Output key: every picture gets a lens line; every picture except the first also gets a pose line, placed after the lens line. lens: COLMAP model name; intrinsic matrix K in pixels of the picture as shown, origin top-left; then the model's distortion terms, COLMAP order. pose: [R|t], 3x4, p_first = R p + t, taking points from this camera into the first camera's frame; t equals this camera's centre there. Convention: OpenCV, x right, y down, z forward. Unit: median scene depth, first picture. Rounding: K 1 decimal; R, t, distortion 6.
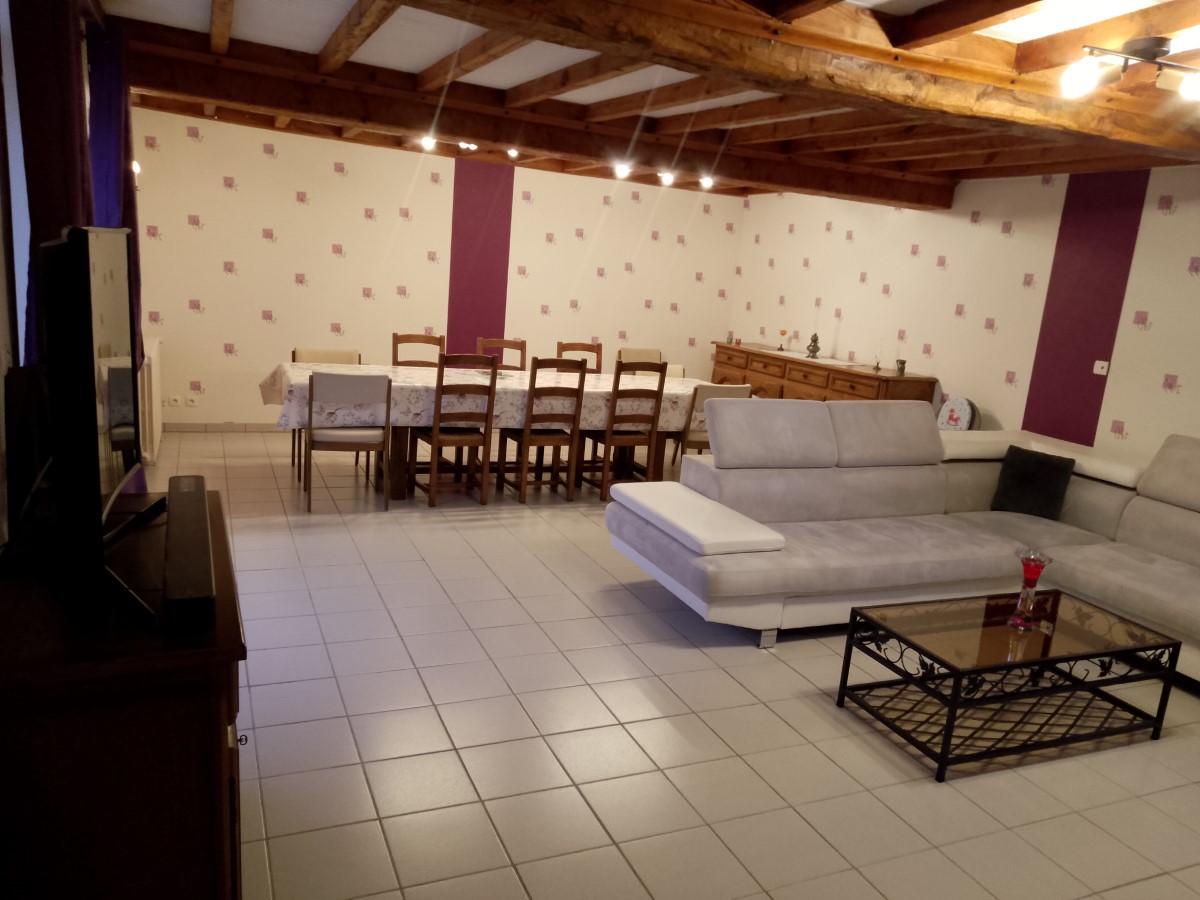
lens RADIAL K [[886.6, 0, 594.6], [0, 886.6, 455.2], [0, 0, 1]] dist [0.047809, 0.004075]
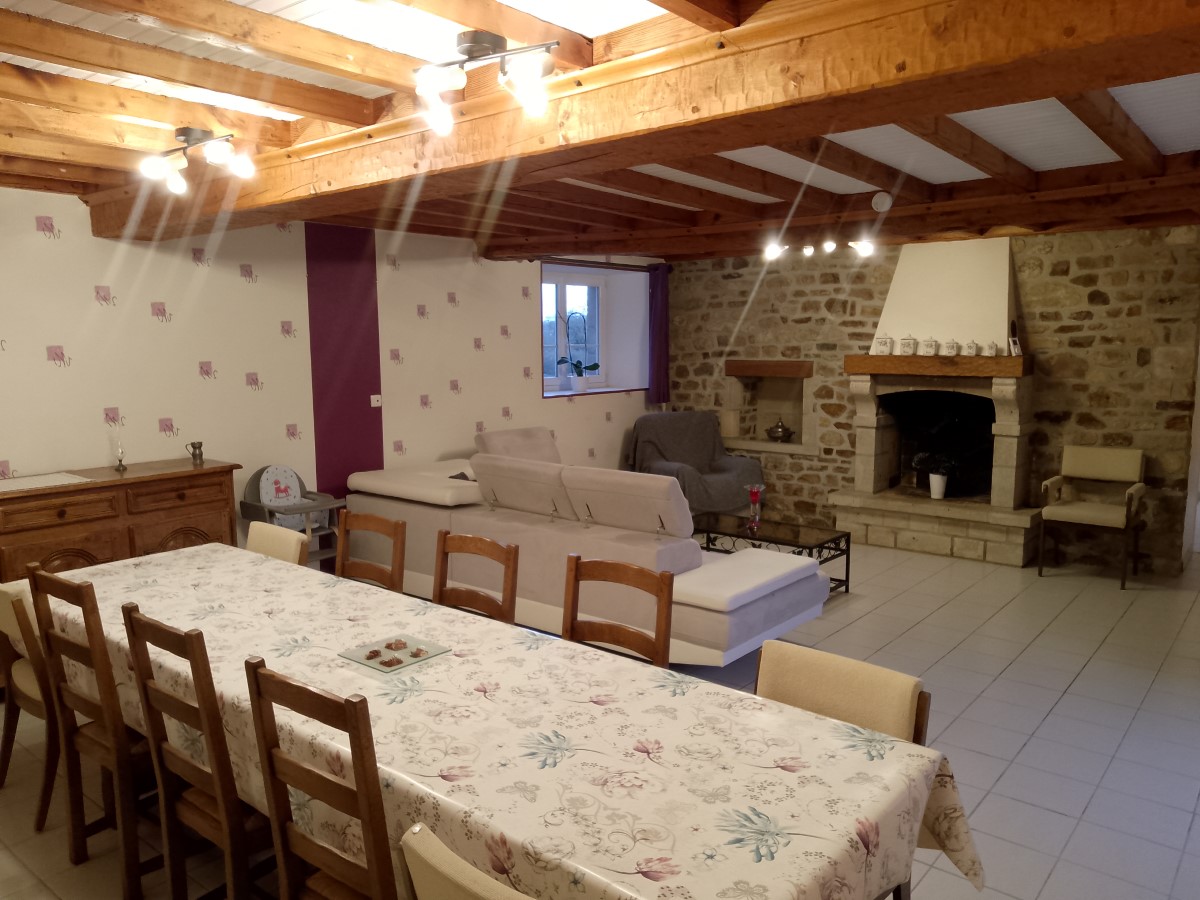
lens RADIAL K [[886.6, 0, 594.8], [0, 886.6, 447.2], [0, 0, 1]] dist [0.047809, 0.004075]
pose [[-0.451538, -0.182978, 0.873288, -0.521983], [0.165578, 0.944562, 0.283524, -0.298136], [-0.876754, 0.272619, -0.396209, 1.156305]]
